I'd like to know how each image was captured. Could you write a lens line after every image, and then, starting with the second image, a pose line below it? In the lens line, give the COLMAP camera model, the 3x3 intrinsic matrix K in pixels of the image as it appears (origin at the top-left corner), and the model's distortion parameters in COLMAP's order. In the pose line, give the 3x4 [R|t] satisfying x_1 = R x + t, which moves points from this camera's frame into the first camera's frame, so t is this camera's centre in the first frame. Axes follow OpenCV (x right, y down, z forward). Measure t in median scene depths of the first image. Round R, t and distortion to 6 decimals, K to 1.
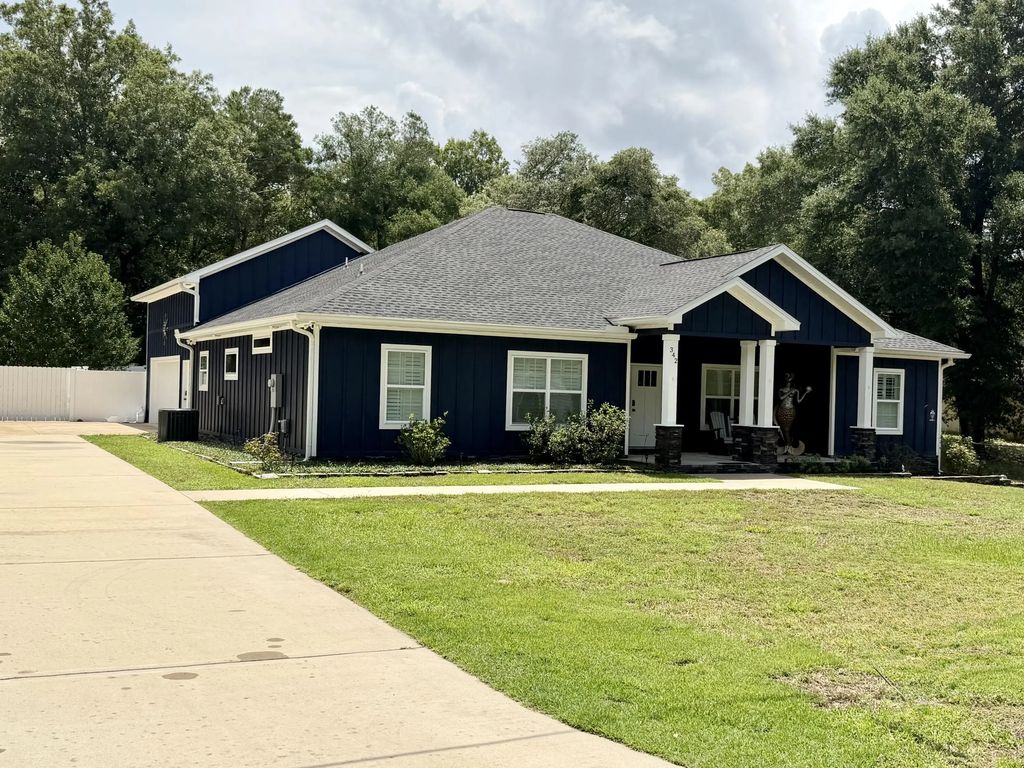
lens RADIAL K [[994.0, 0, 512.0], [0, 994.0, 384.0], [0, 0, 1]] dist [0.006865, 0.010905]
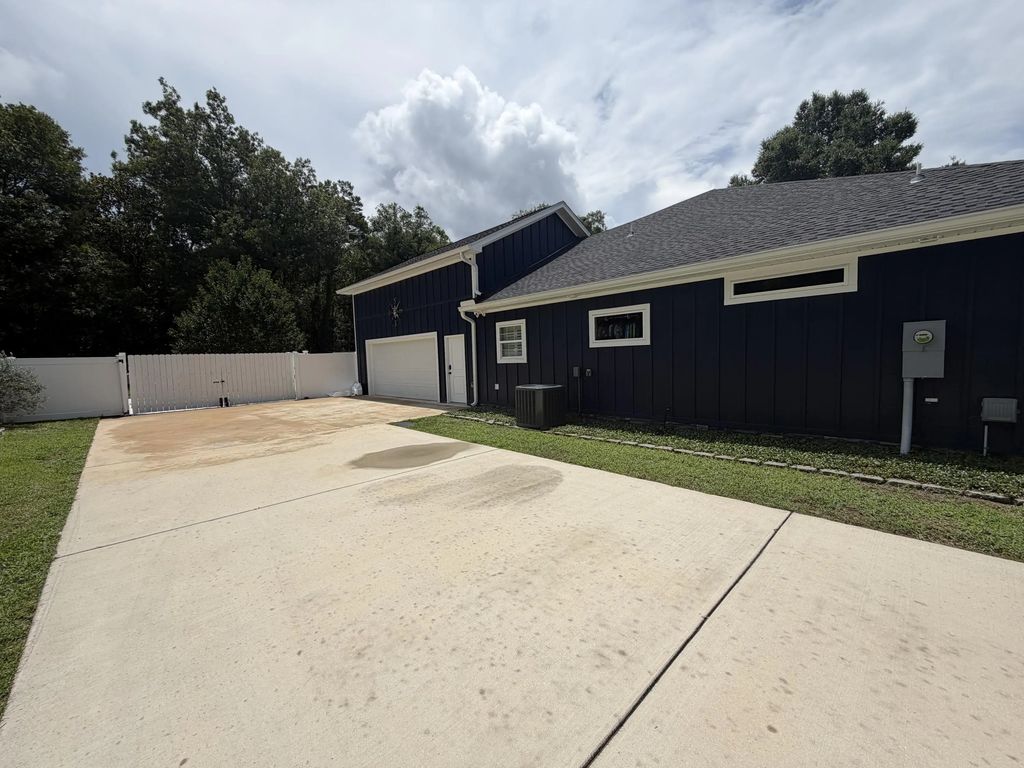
lens RADIAL K [[410.1, 0, 512.0], [0, 410.1, 384.0], [0, 0, 1]] dist [0.000867, 0.000031]
pose [[0.966071, -0.078823, 0.245953, -0.392693], [0.060584, 0.994881, 0.080873, -0.005149], [-0.251069, -0.063229, 0.965902, 0.598706]]
